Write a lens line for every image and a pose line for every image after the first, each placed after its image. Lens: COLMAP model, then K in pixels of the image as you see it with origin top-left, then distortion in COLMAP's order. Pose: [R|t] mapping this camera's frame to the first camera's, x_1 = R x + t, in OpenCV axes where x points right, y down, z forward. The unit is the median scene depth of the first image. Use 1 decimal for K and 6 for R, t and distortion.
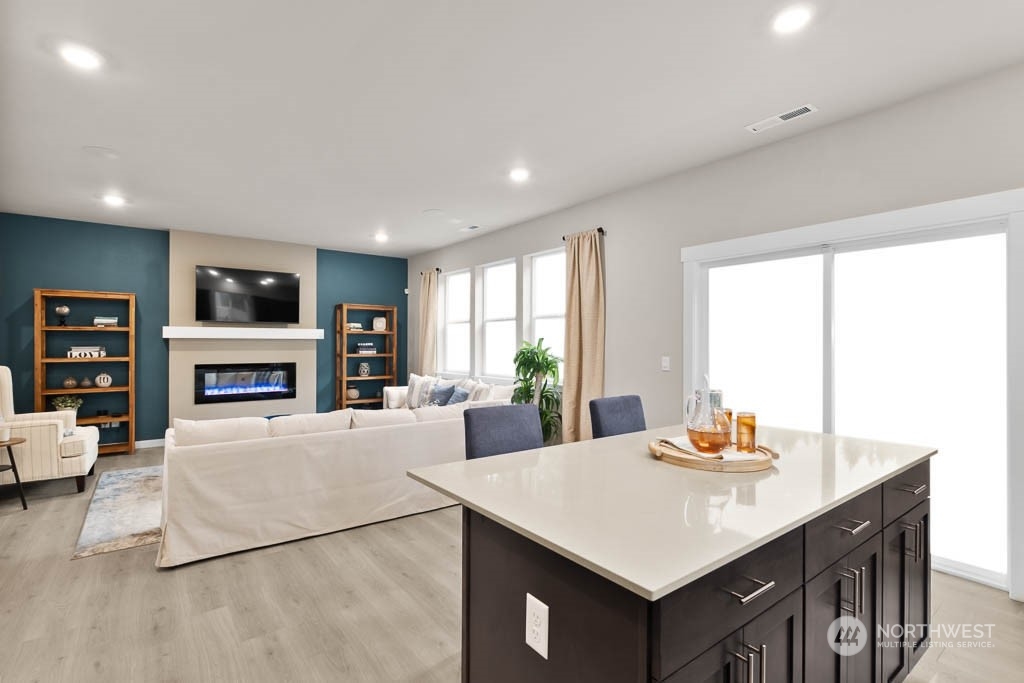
lens RADIAL K [[481.3, 0, 513.8], [0, 481.3, 344.0], [0, 0, 1]] dist [-0.008492, 0.001848]
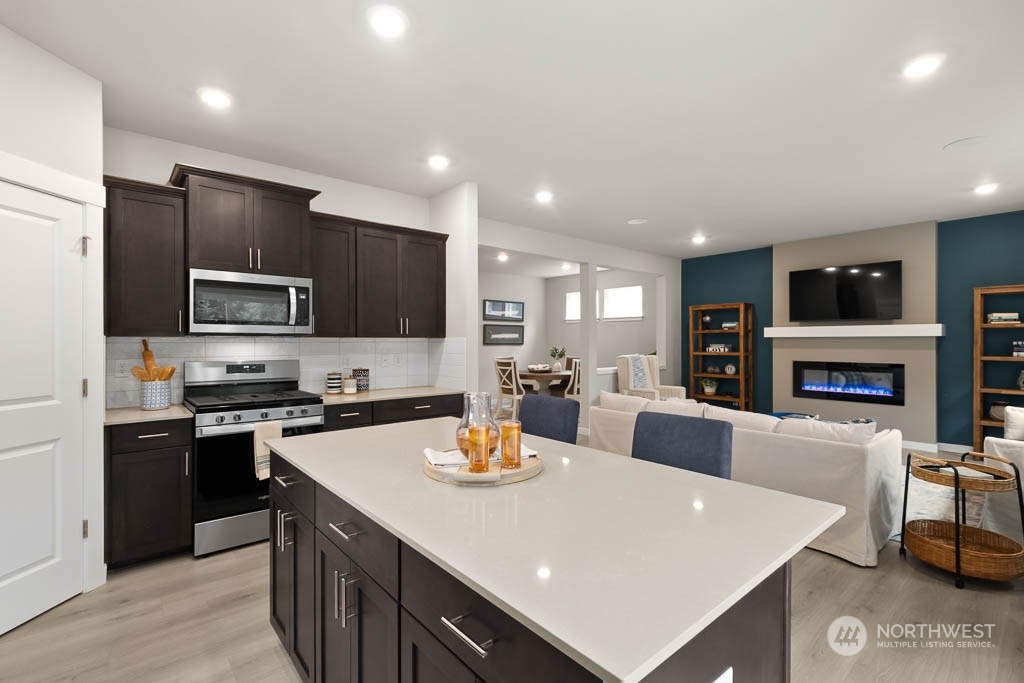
lens RADIAL K [[459.8, 0, 502.3], [0, 459.8, 340.9], [0, 0, 1]] dist [0.000746, -0.000602]
pose [[0.033386, -0.001635, -0.999441, 0.423969], [0.000660, 0.999998, -0.001614, -0.002391], [0.999442, -0.000606, 0.033387, 0.331592]]
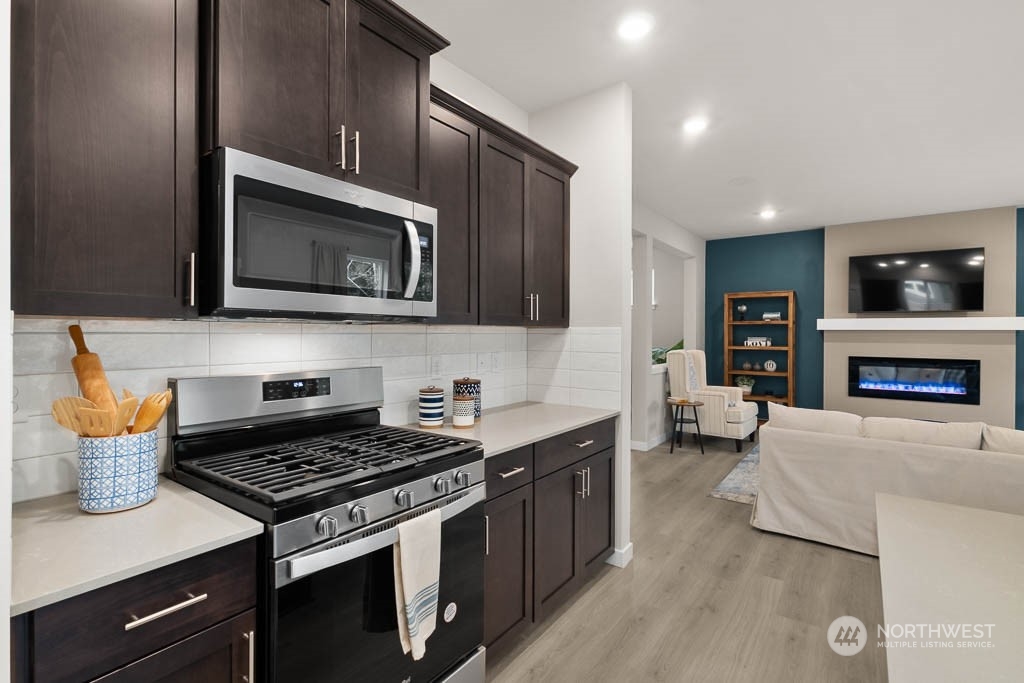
lens RADIAL K [[481.3, 0, 504.3], [0, 481.3, 333.4], [0, 0, 1]] dist [-0.008492, 0.001848]
pose [[0.264426, 0.002605, -0.964402, 0.122050], [-0.005243, 0.999985, 0.001263, -0.002662], [0.964392, 0.004723, 0.264436, 0.050134]]
